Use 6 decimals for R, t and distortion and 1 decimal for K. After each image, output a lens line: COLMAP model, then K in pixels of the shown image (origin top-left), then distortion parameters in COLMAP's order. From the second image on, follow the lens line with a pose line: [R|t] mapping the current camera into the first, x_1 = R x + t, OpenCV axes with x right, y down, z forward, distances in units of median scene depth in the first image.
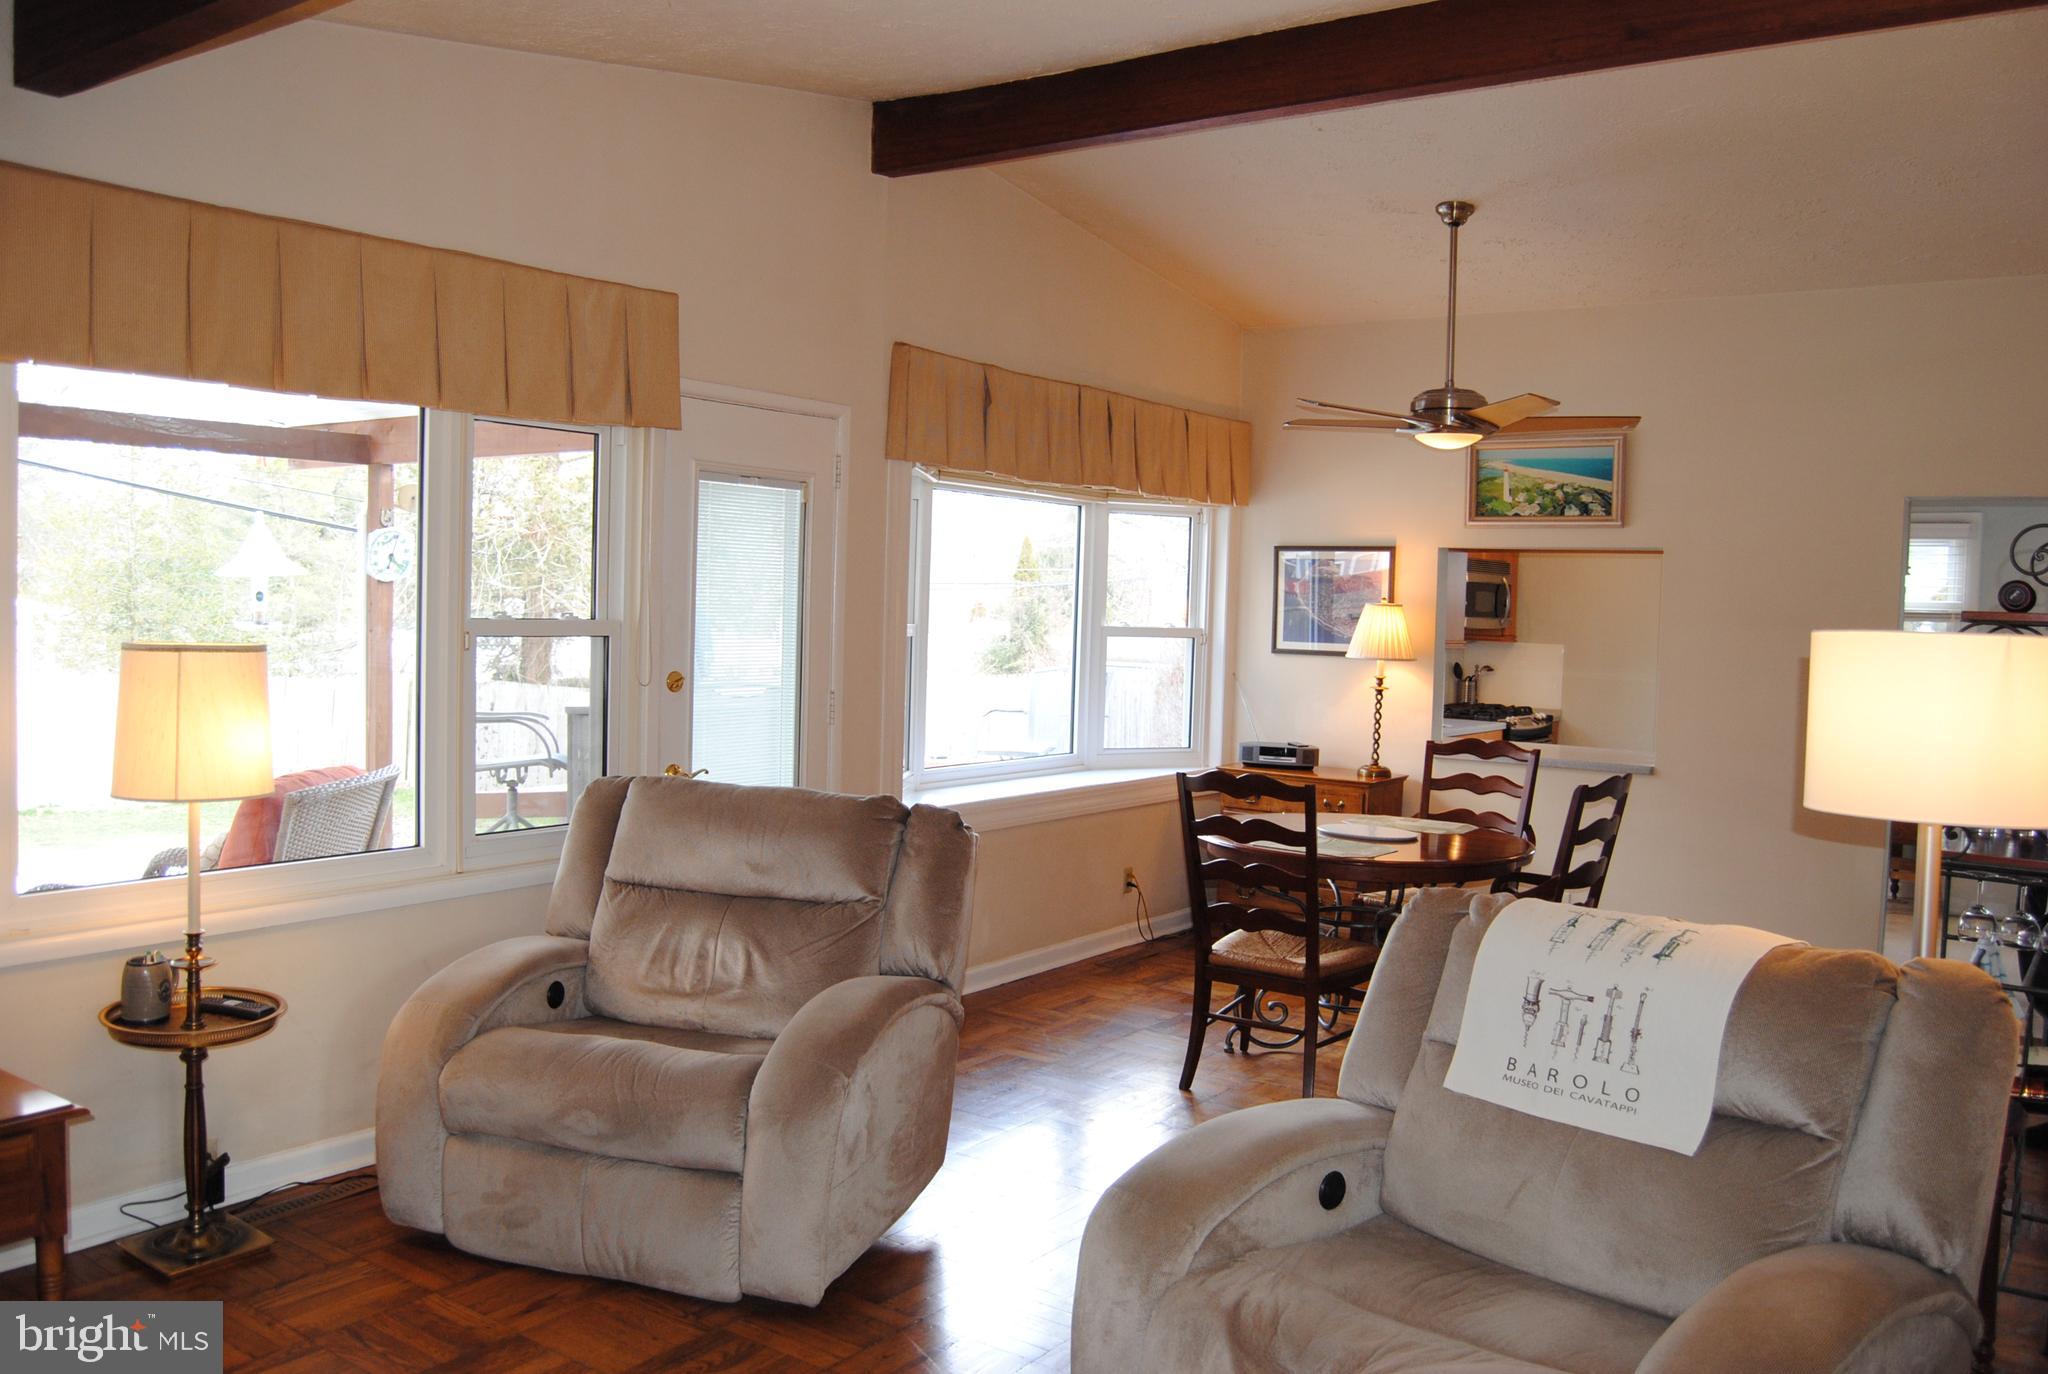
lens RADIAL K [[1619.0, 0, 1041.8], [0, 1619.0, 672.4], [0, 0, 1]] dist [-0.083858, 0.013898]
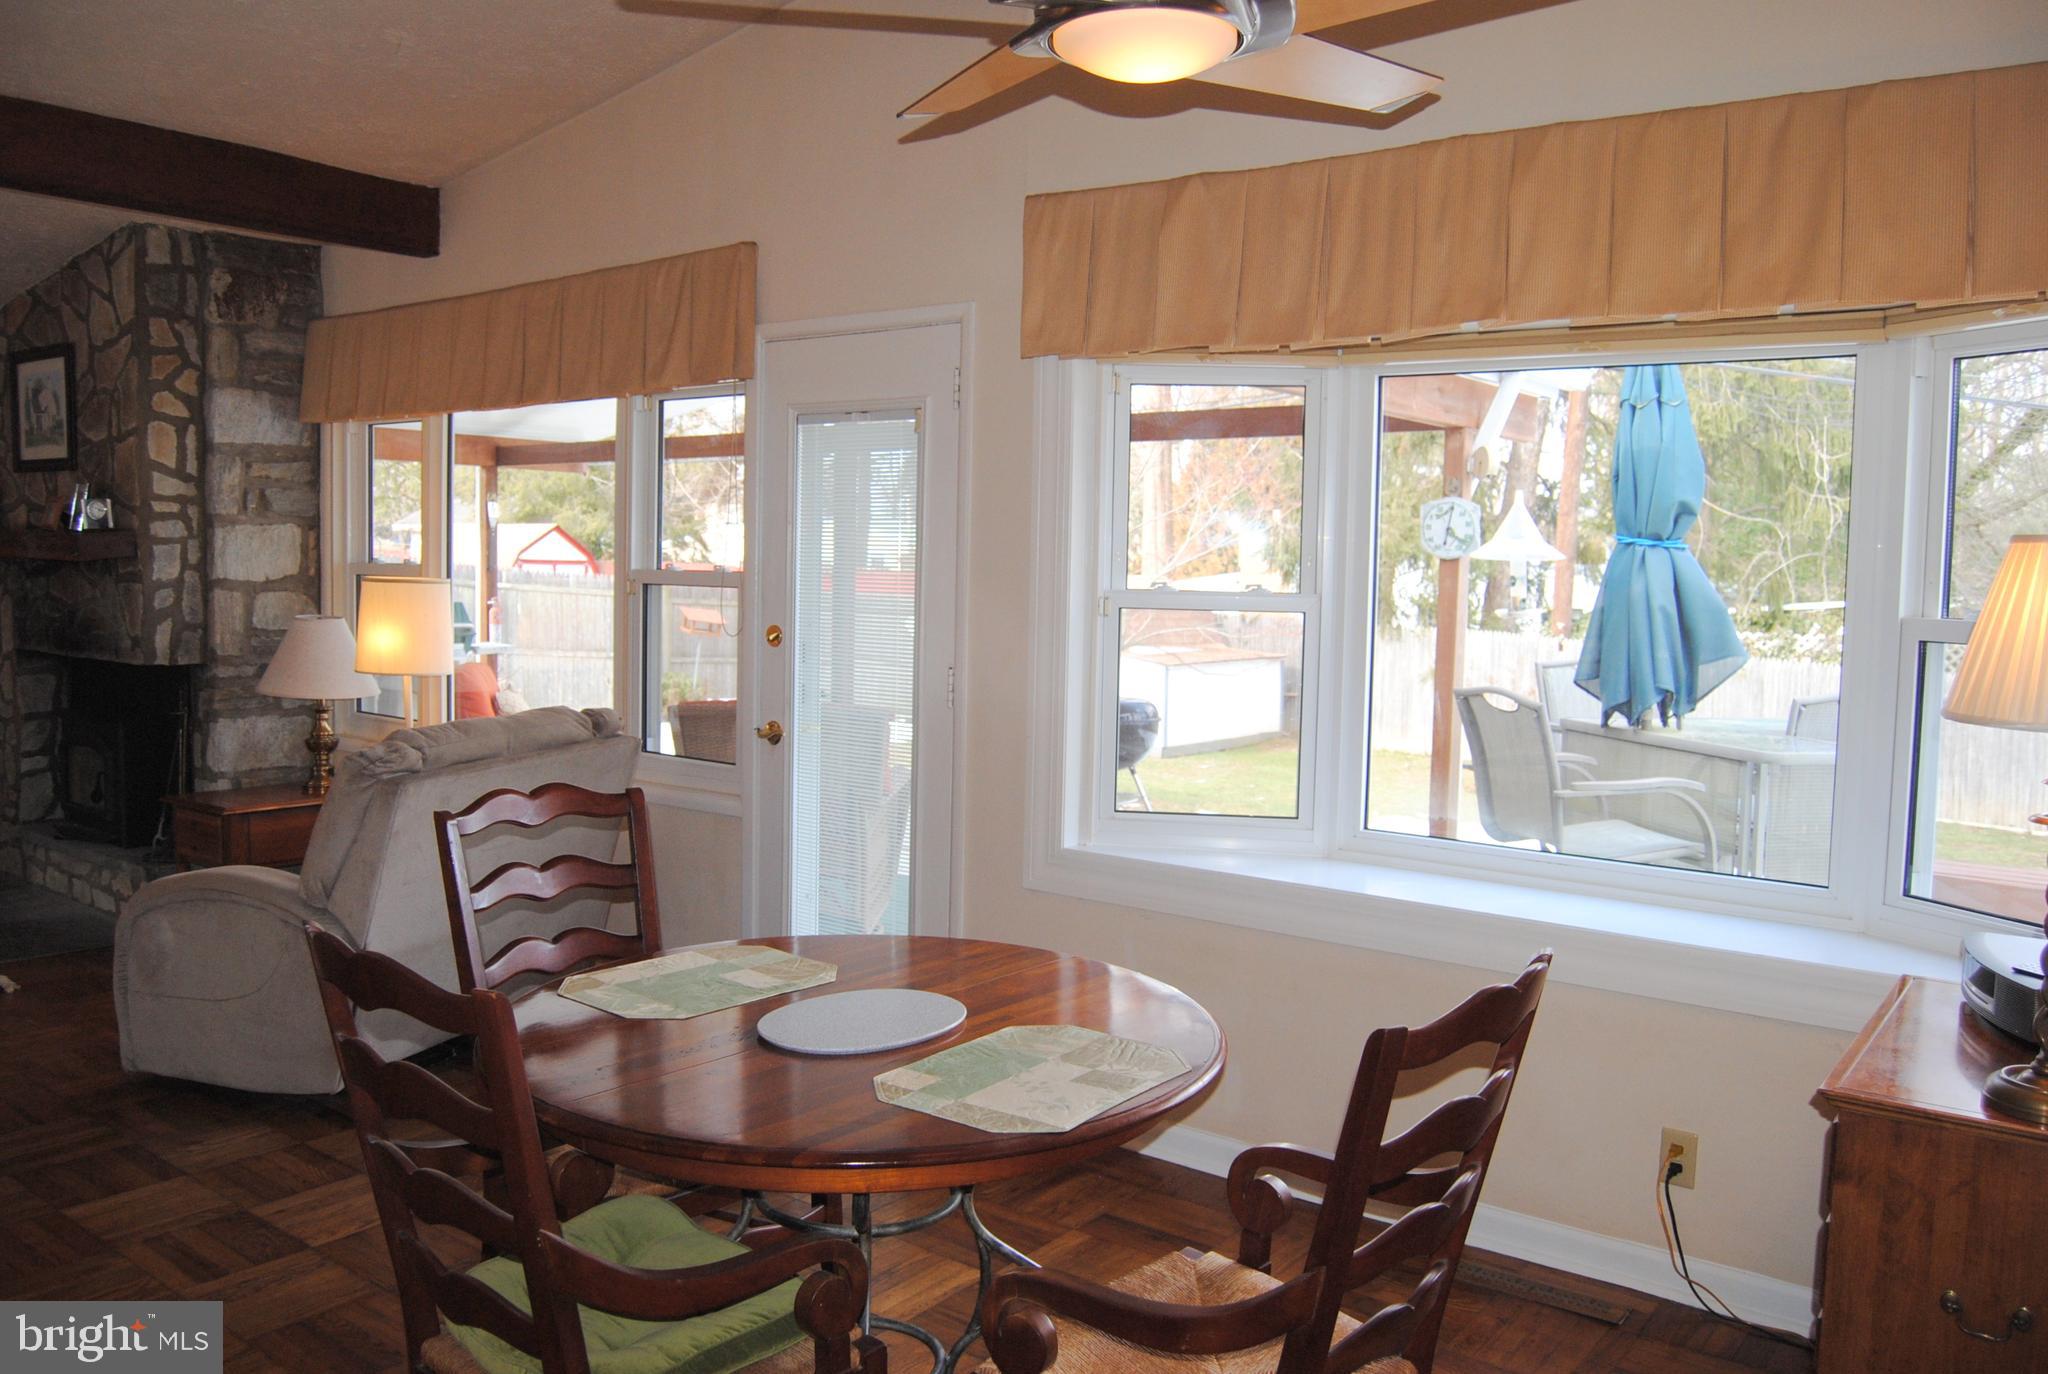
lens RADIAL K [[1612.5, 0, 1032.1], [0, 1612.5, 677.3], [0, 0, 1]] dist [-0.097235, 0.039281]
pose [[-0.049319, 0.043244, -0.997846, 0.524356], [-0.068104, 0.996591, 0.046556, -0.017818], [0.996458, 0.070253, -0.046206, 0.857237]]
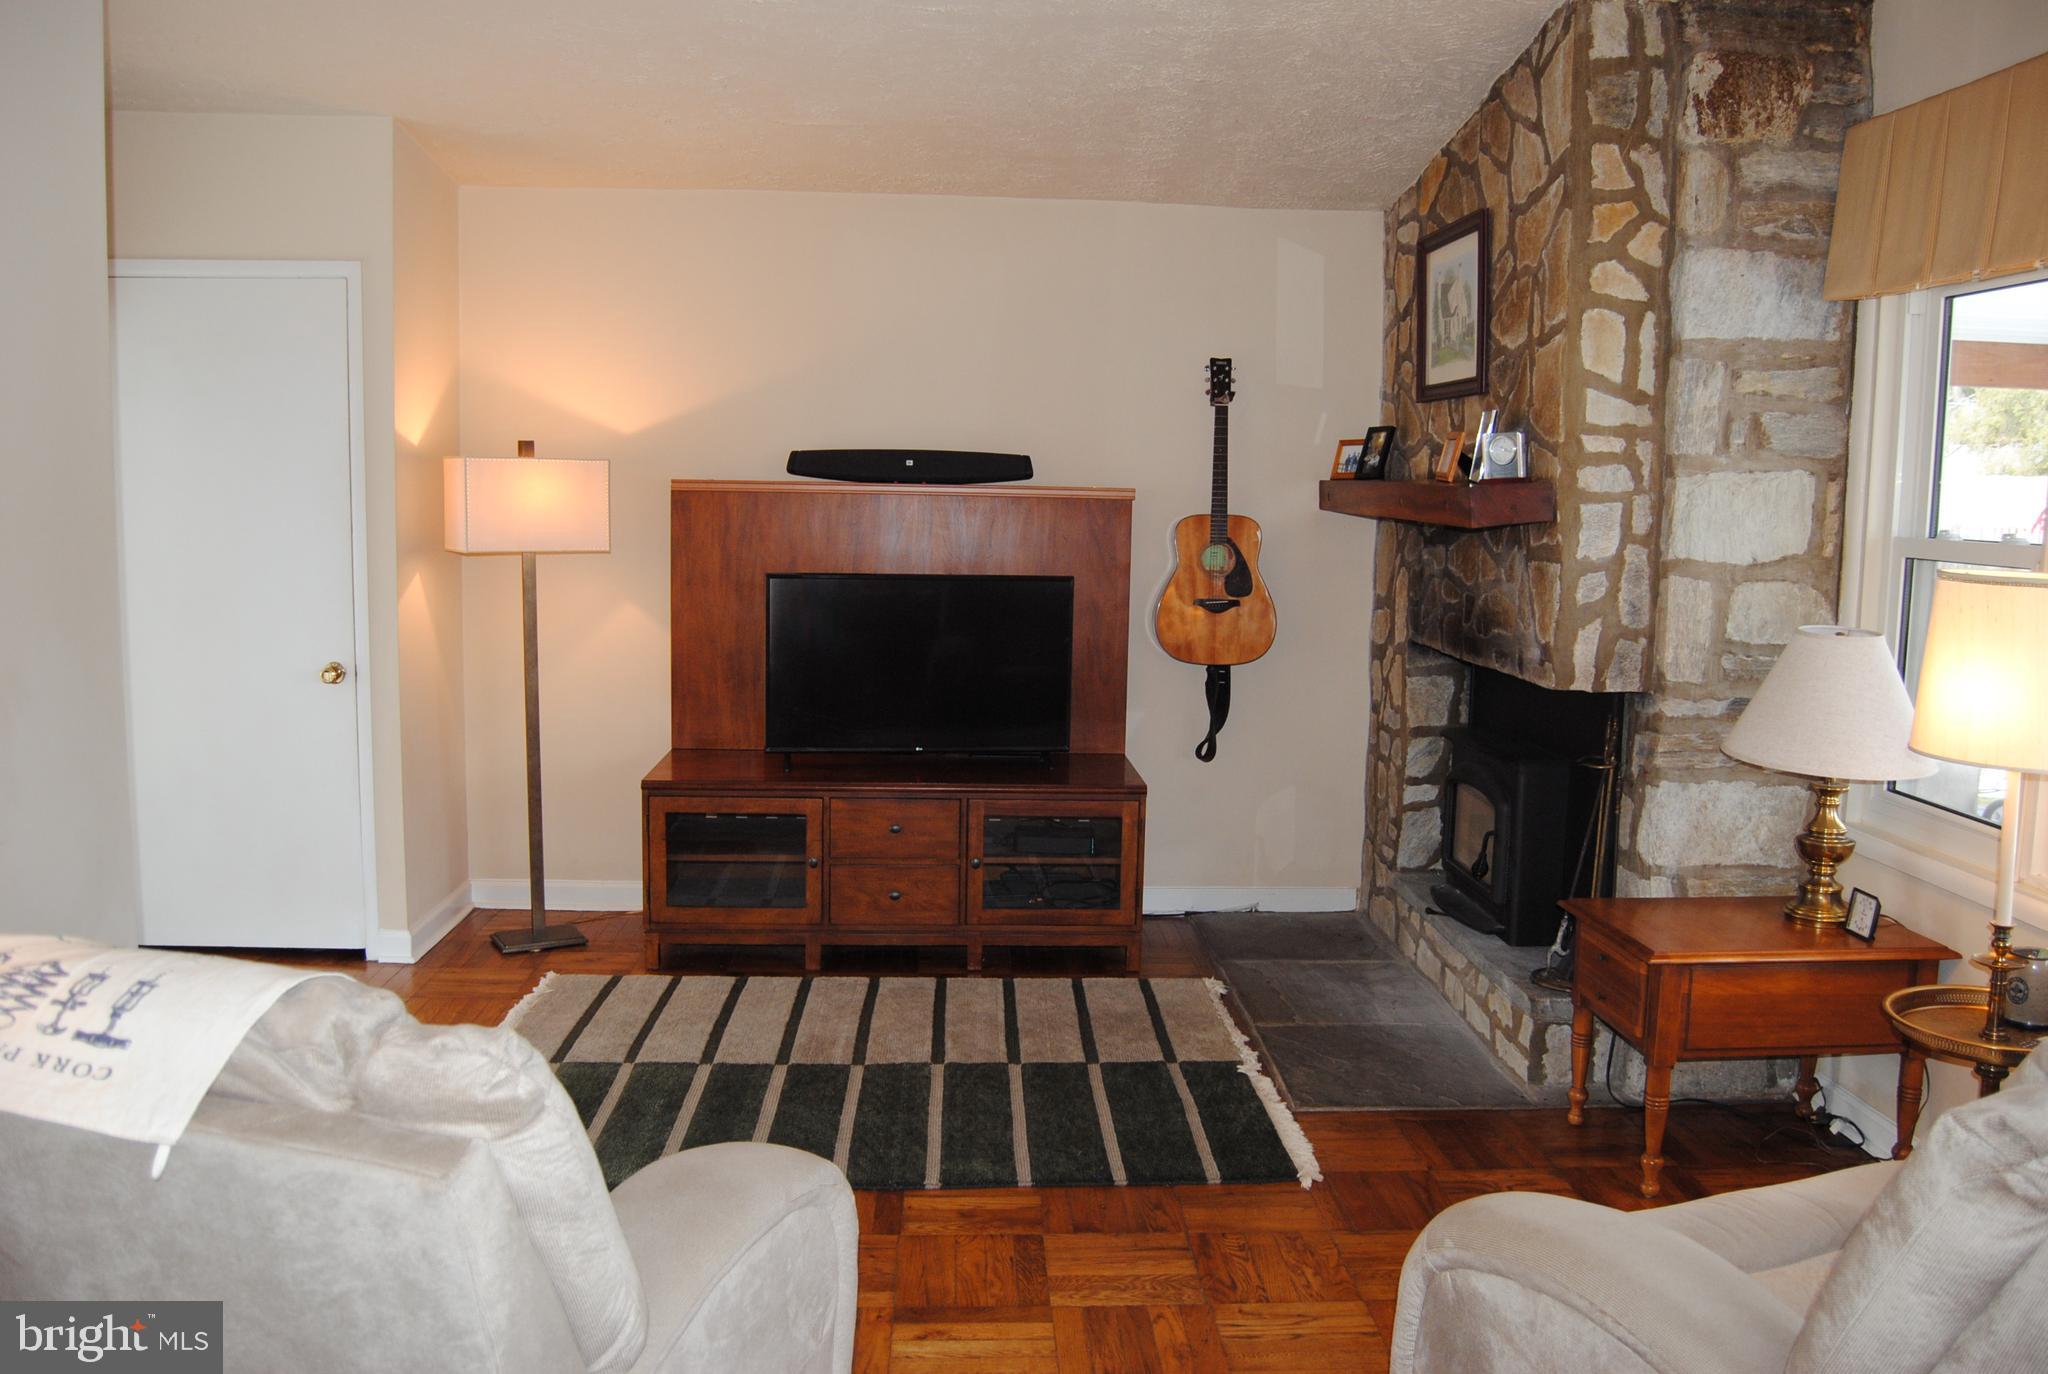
lens RADIAL K [[1612.5, 0, 1032.1], [0, 1612.5, 677.3], [0, 0, 1]] dist [-0.097235, 0.039281]
pose [[-0.794177, 0.031297, -0.606880, 0.182662], [-0.065607, 0.988420, 0.136827, -0.020939], [0.604135, 0.148480, -0.782927, 0.663544]]
